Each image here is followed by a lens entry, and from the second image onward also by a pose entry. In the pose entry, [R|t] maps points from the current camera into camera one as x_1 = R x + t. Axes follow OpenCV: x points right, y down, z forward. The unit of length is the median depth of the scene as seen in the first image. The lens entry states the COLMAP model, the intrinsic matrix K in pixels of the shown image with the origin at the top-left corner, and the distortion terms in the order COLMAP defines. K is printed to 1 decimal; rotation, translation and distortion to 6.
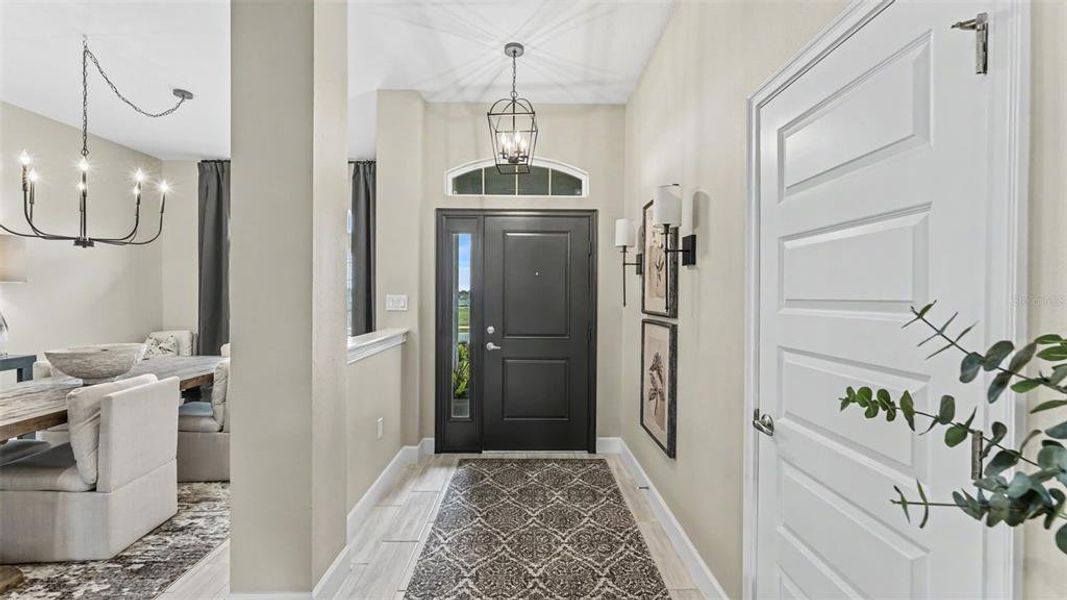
lens RADIAL K [[431.5, 0, 535.4], [0, 431.5, 298.9], [0, 0, 1]] dist [-0.001300, 0.000405]
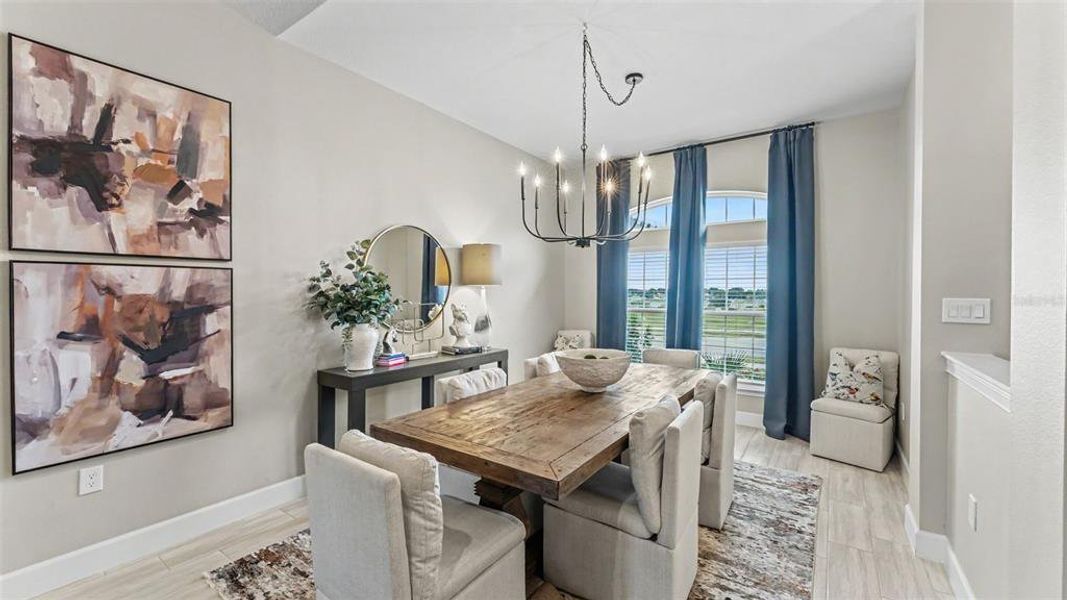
lens RADIAL K [[431.5, 0, 532.2], [0, 431.5, 295.8], [0, 0, 1]] dist [-0.001300, 0.000405]
pose [[0.811525, 0.001653, -0.584316, -0.579540], [-0.005965, 0.999967, -0.005455, -0.006827], [0.584288, 0.007912, 0.811508, 0.161368]]
